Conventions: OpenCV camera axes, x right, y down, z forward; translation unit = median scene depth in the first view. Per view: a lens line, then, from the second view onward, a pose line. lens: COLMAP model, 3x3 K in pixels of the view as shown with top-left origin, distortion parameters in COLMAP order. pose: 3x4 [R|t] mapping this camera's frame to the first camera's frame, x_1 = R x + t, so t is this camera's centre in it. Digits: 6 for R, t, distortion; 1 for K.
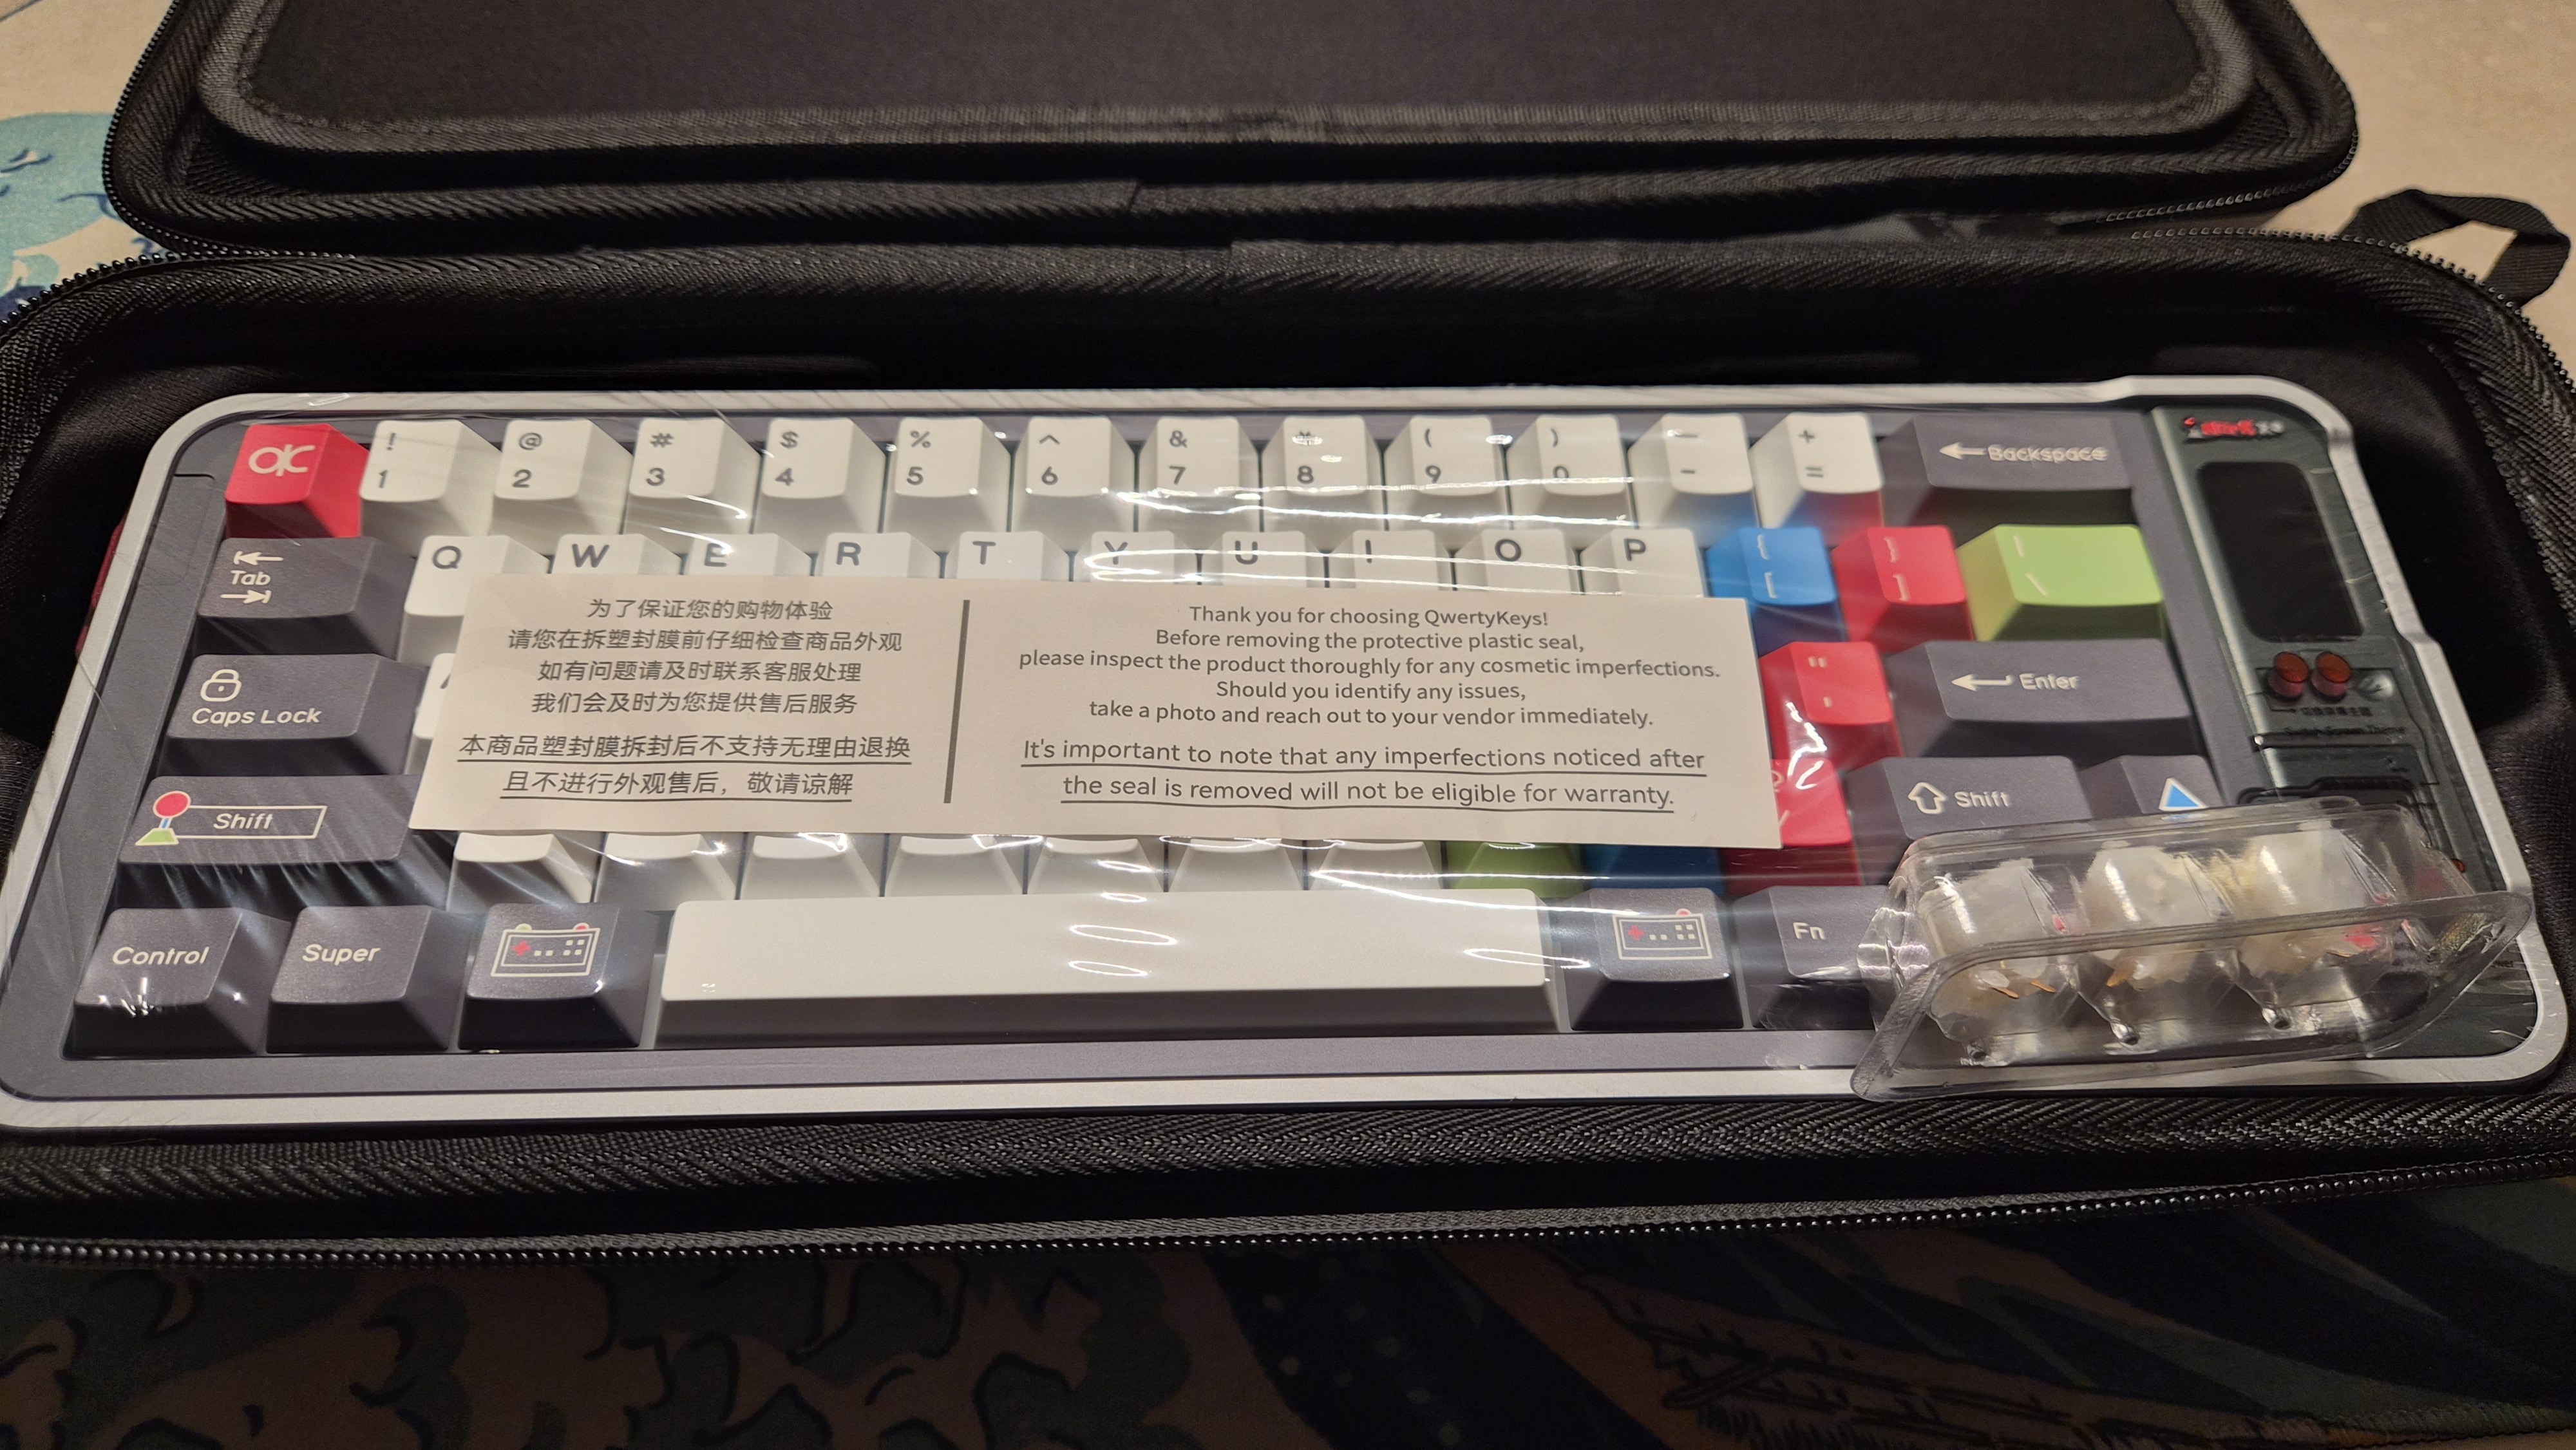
lens RADIAL K [[1828.8, 0, 1274.9], [0, 1828.8, 711.7], [0, 0, 1]] dist [0.021416, -0.044108]
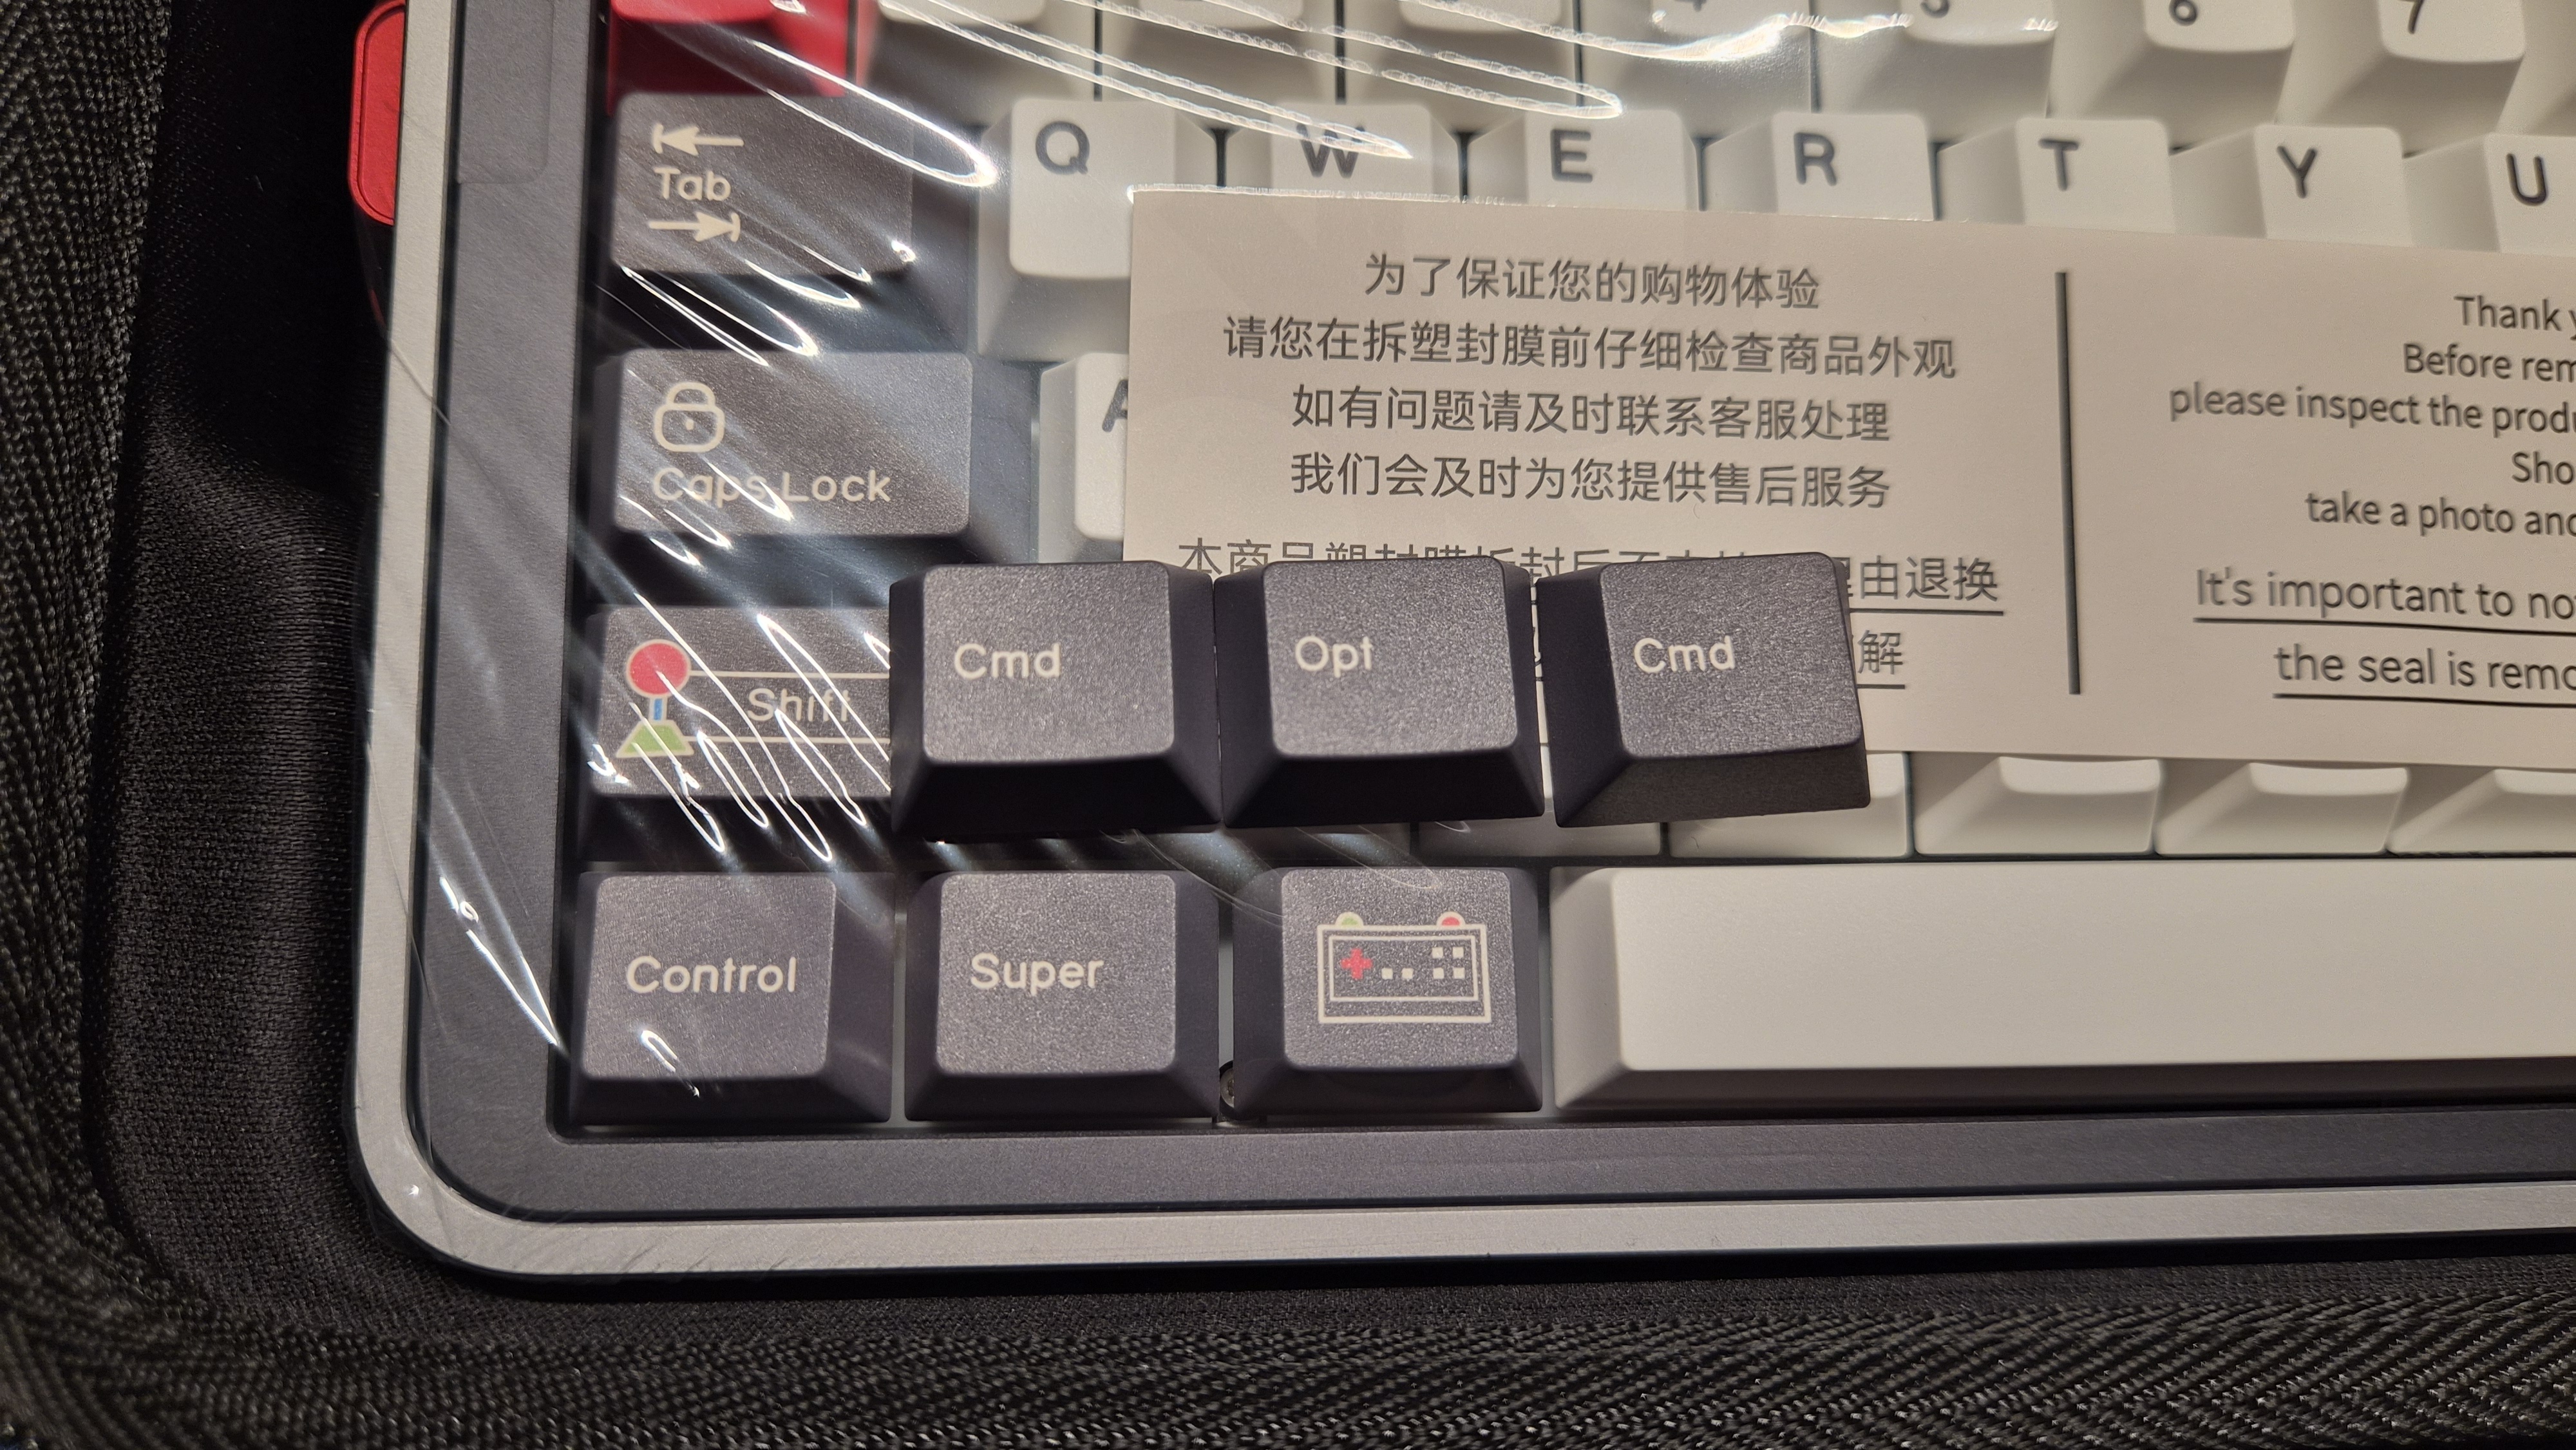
lens RADIAL K [[1828.8, 0, 1230.6], [0, 1828.8, 752.7], [0, 0, 1]] dist [0.021416, -0.044108]
pose [[0.999256, 0.021891, 0.031768, -0.442172], [-0.032506, 0.921237, 0.387642, -0.136736], [-0.020780, -0.388386, 0.921262, 0.484240]]
